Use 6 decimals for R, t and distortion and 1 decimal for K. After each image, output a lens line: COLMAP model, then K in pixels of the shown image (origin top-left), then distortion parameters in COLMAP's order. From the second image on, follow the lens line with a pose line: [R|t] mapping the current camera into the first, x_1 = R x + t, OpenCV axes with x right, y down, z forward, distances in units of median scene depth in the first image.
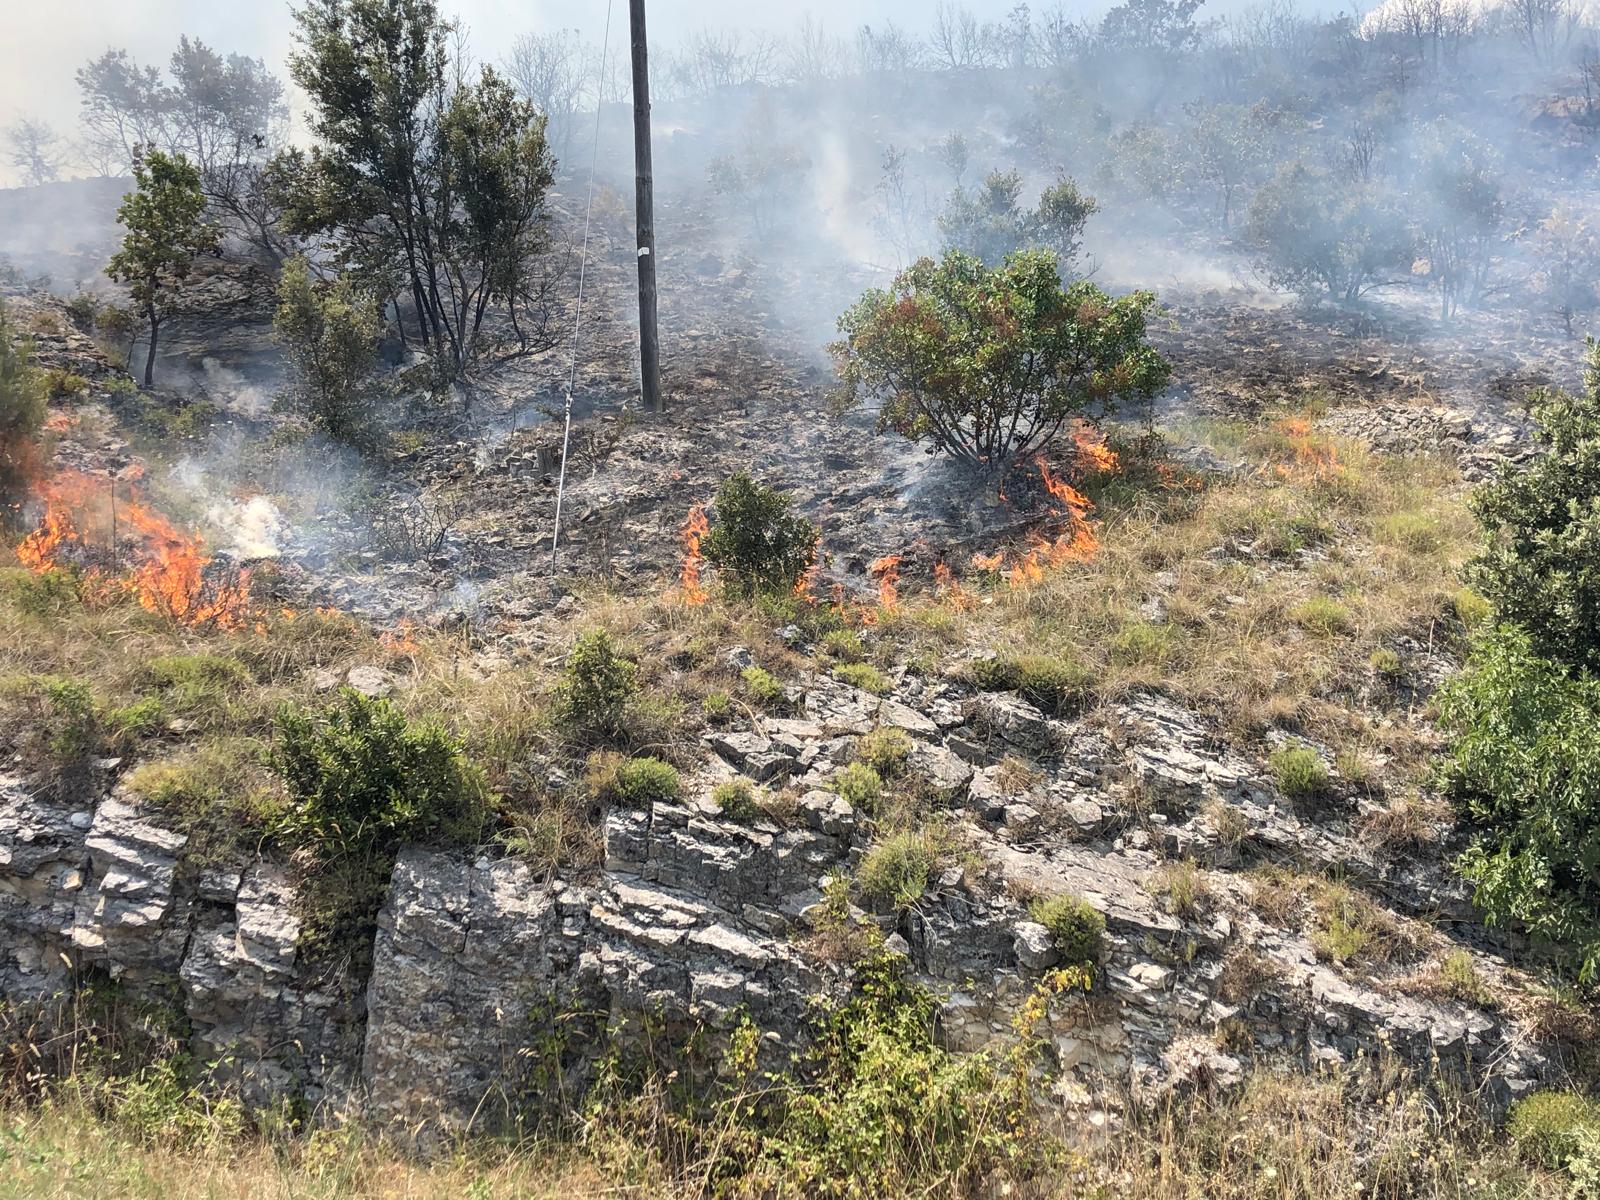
lens RADIAL K [[1824.1, 0, 775.0], [0, 1824.1, 606.8], [0, 0, 1]] dist [0.160819, -0.525761]
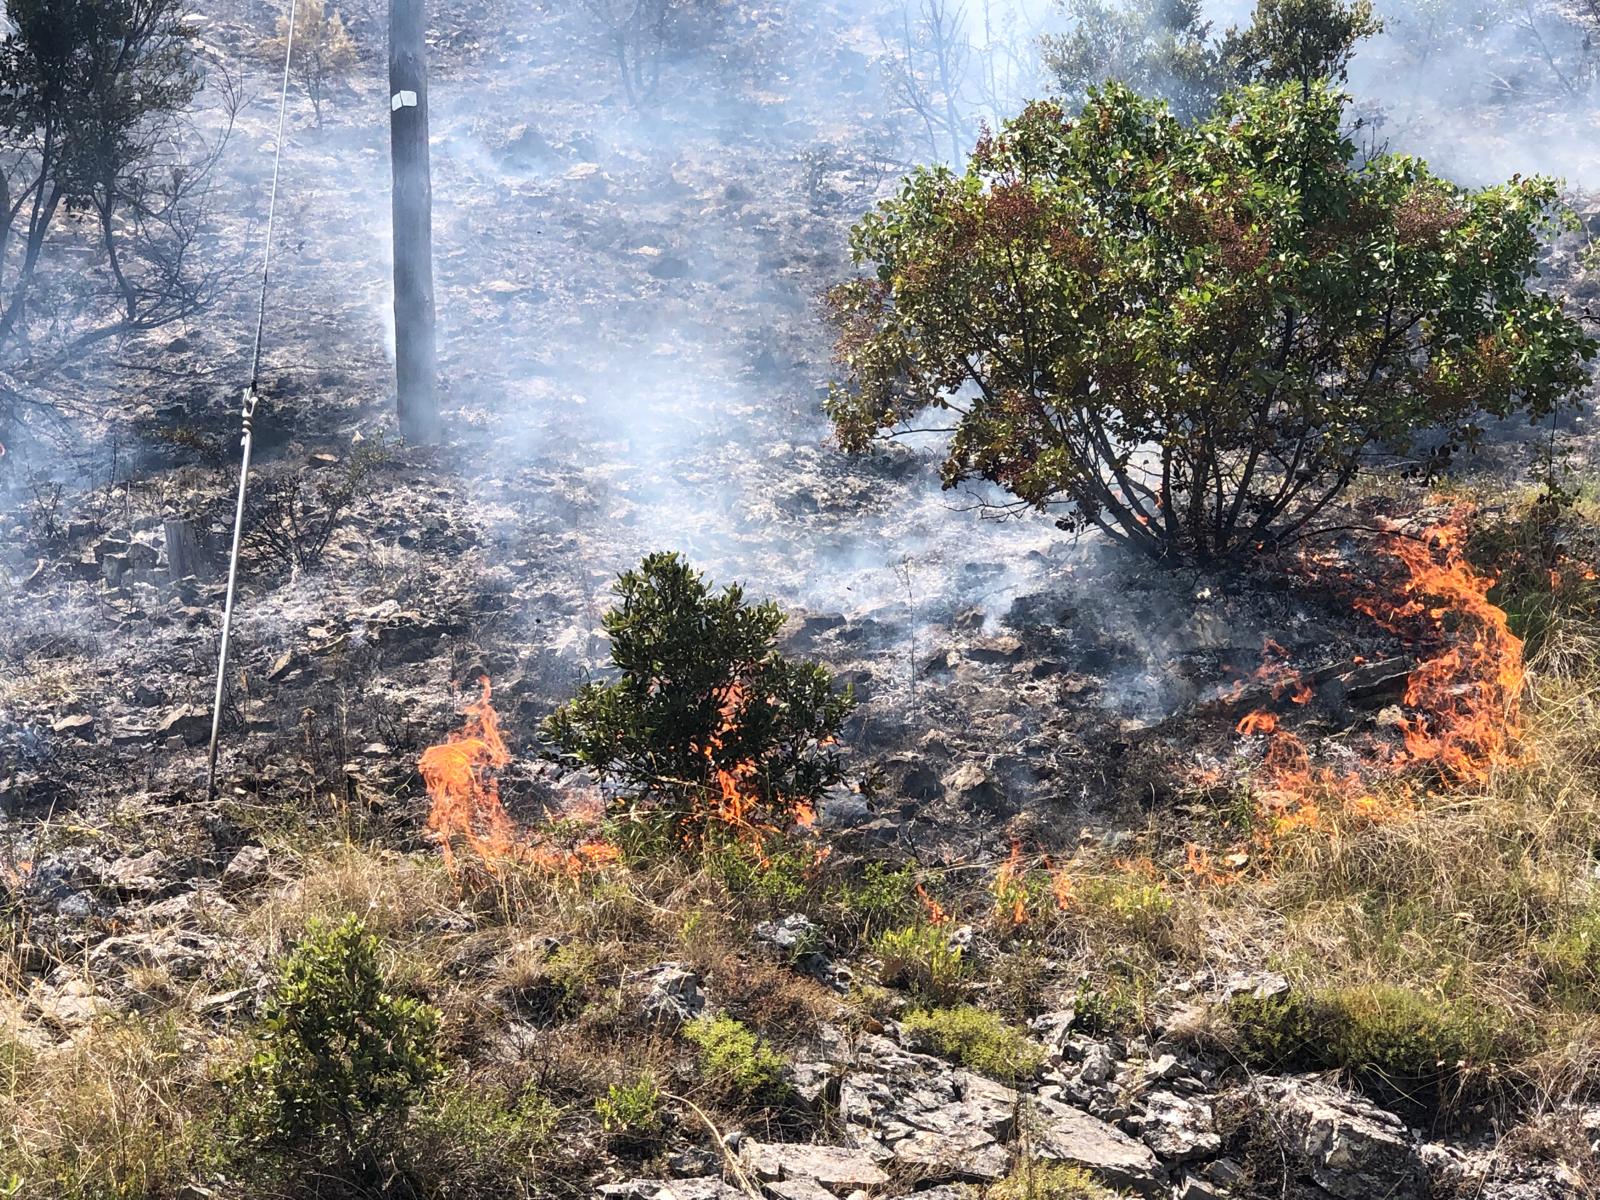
lens RADIAL K [[3837.5, 0, 825.0], [0, 3837.5, 597.6], [0, 0, 1]] dist [-0.075558, 1.482608]
pose [[0.998815, 0.004145, 0.048492, -0.026895], [-0.000440, 0.997096, -0.076158, 0.004565], [-0.048667, 0.076046, 0.995916, 0.120858]]
